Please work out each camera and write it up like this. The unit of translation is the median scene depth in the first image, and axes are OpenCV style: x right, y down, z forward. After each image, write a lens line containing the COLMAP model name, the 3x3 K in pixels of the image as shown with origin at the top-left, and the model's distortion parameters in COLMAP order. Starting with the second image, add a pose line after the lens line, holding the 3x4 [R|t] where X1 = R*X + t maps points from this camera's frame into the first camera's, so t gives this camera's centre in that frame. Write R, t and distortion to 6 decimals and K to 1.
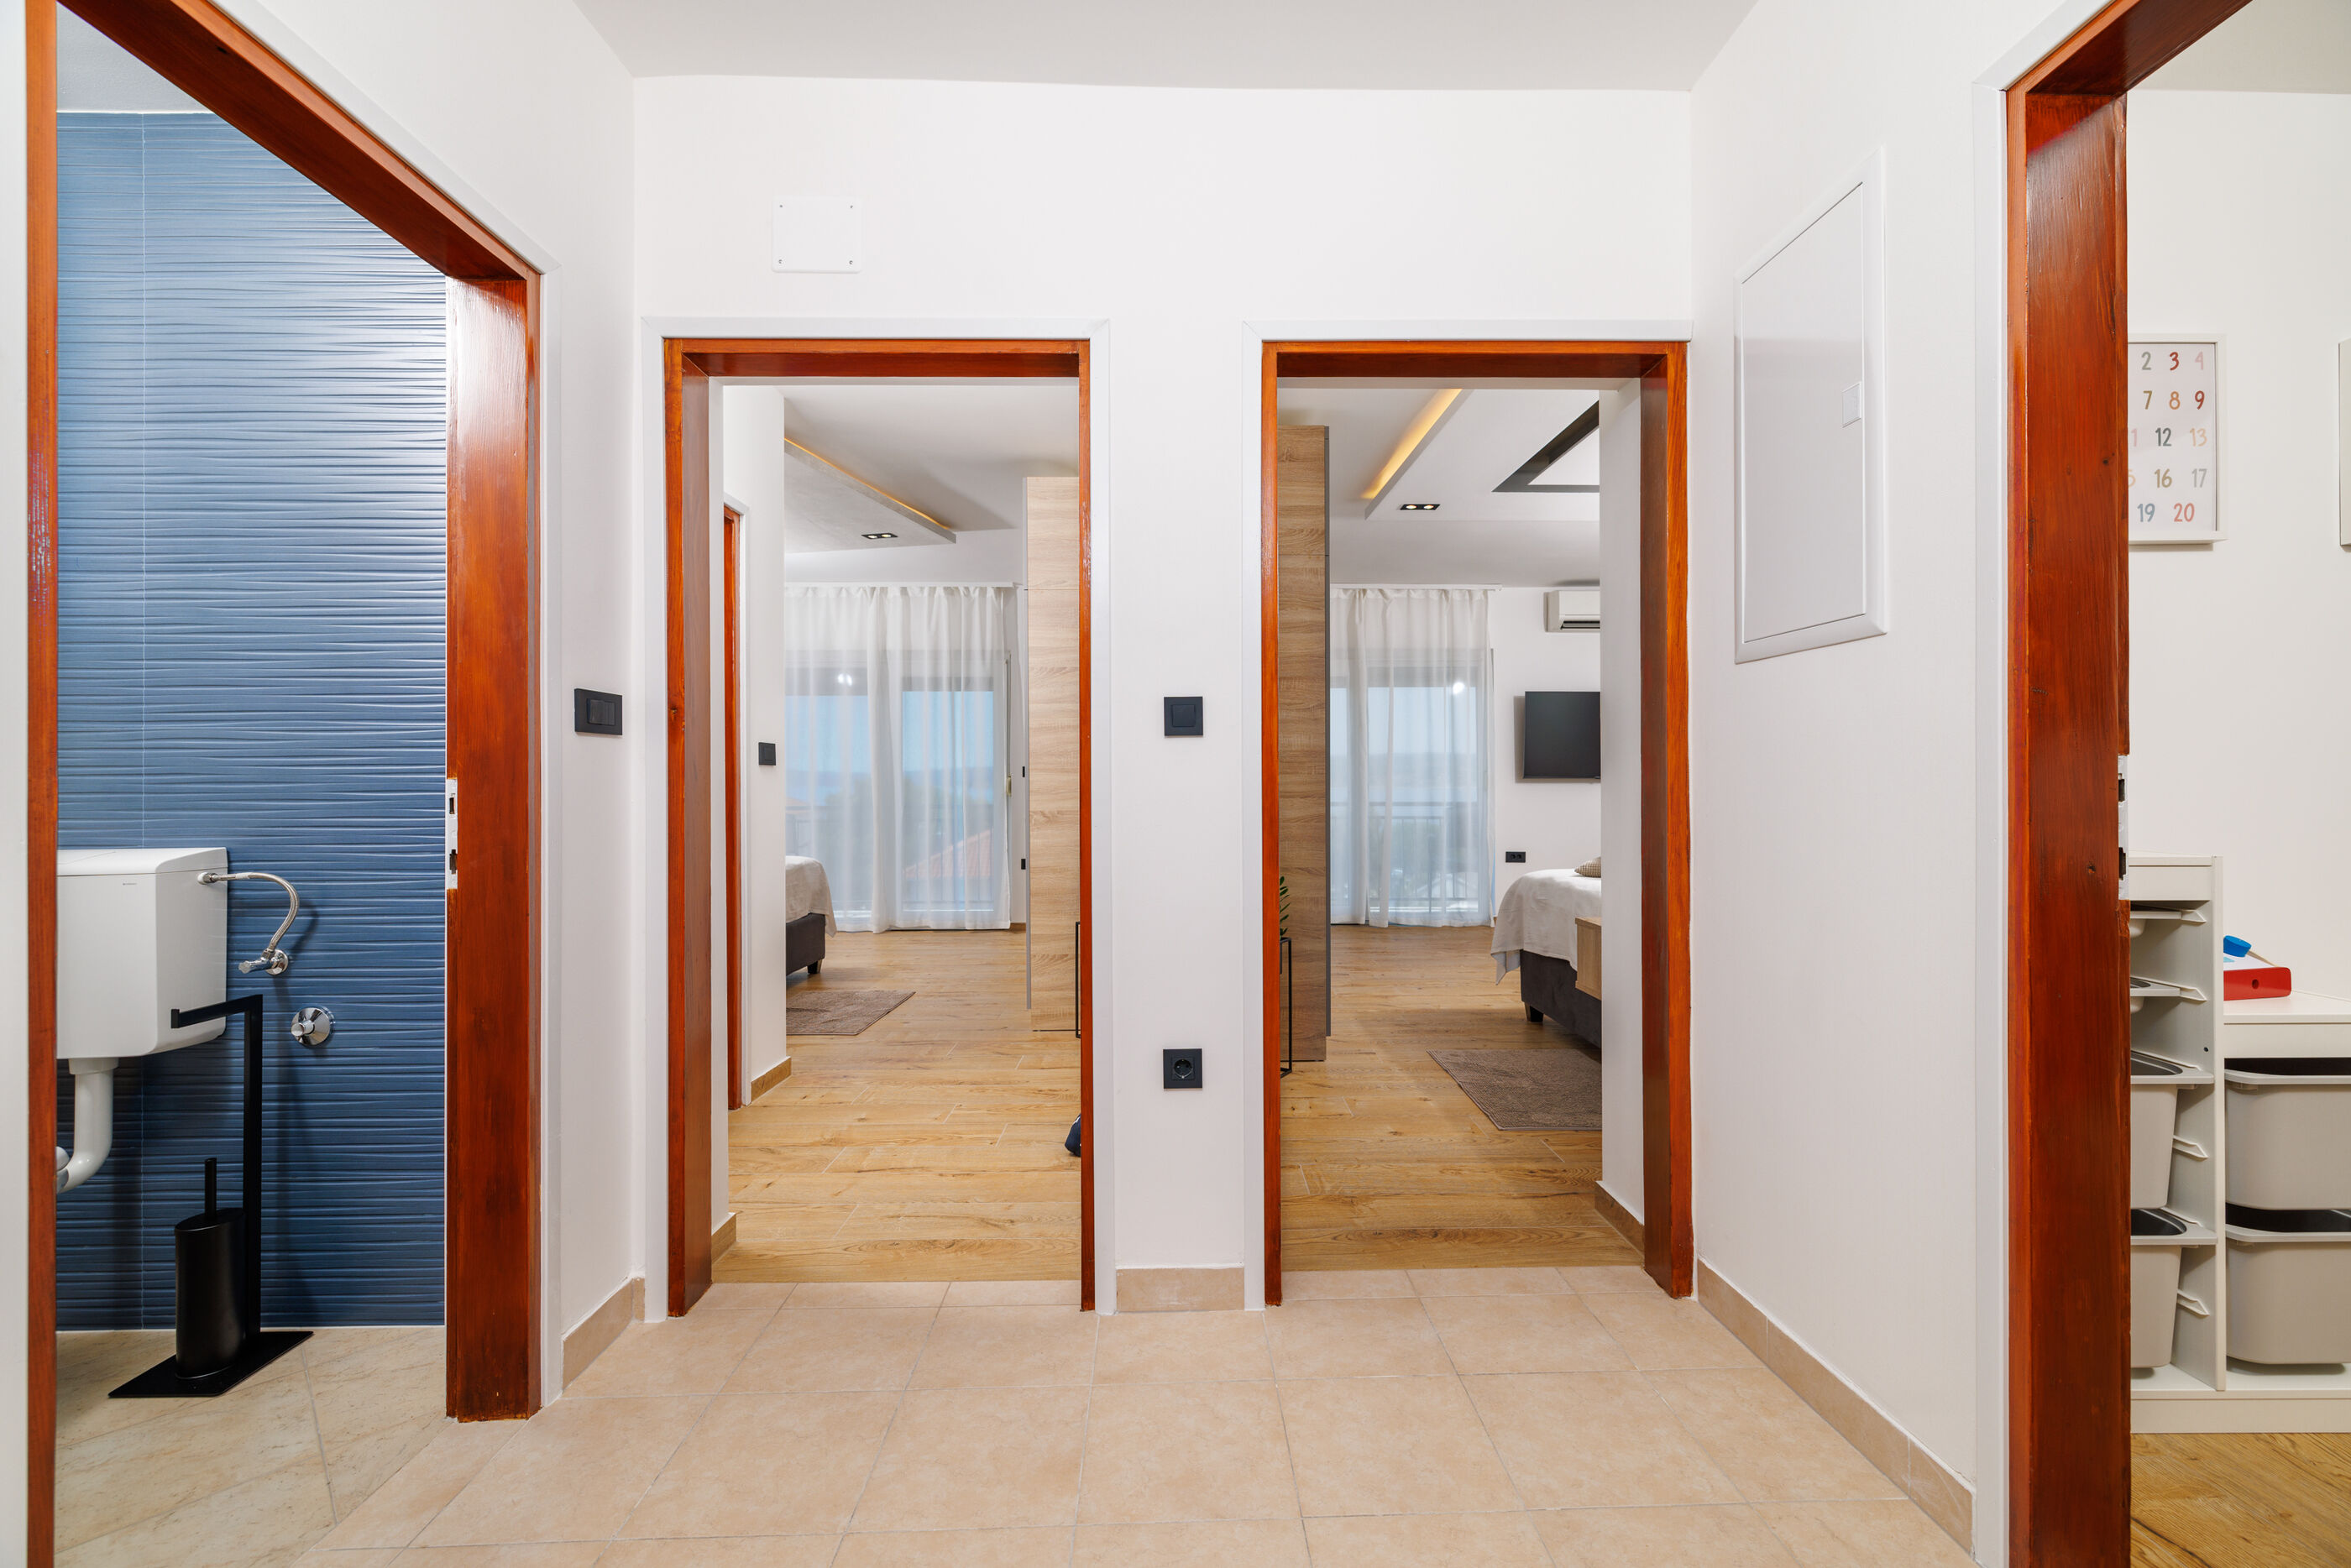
lens RADIAL K [[995.9, 0, 1178.7], [0, 995.9, 758.1], [0, 0, 1]] dist [0.000706, -0.000039]
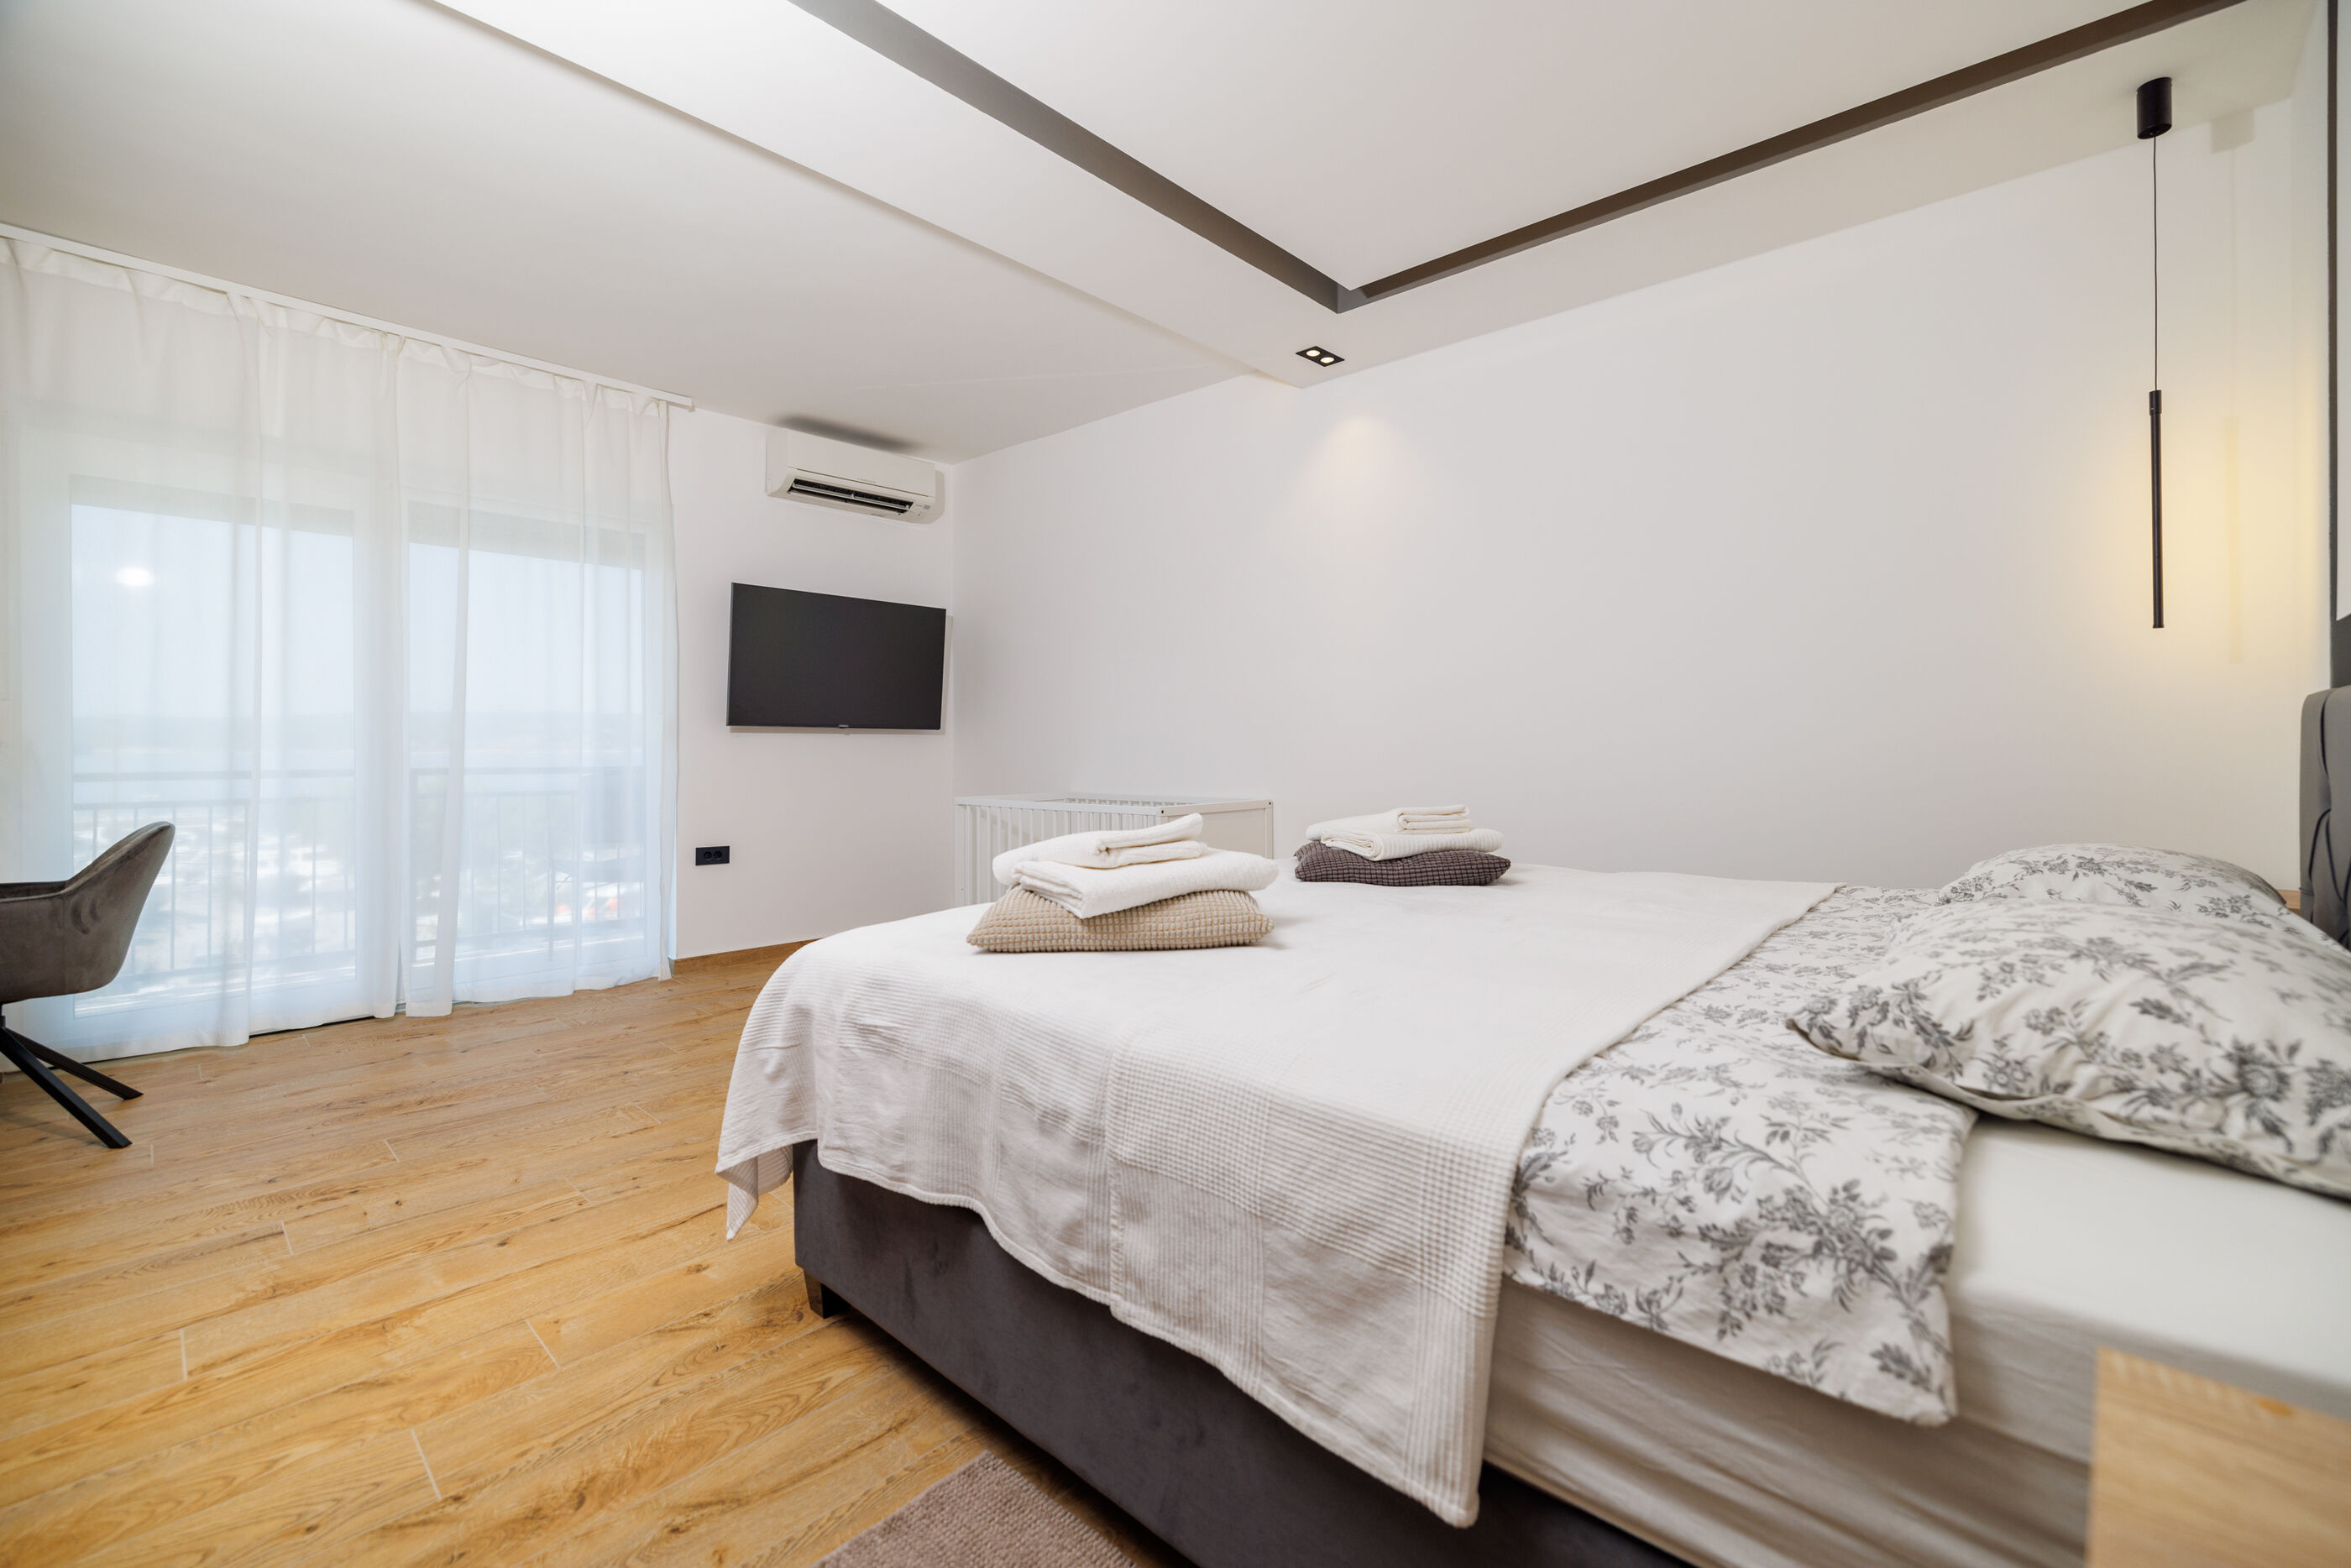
lens RADIAL K [[1007.9, 0, 1189.7], [0, 1007.9, 742.7], [0, 0, 1]] dist [0.004277, 0.000436]
pose [[0.693986, 0.007359, 0.719951, 0.164288], [-0.021352, 0.999718, 0.010364, 0.029512], [-0.719672, -0.022565, 0.693948, 0.616653]]
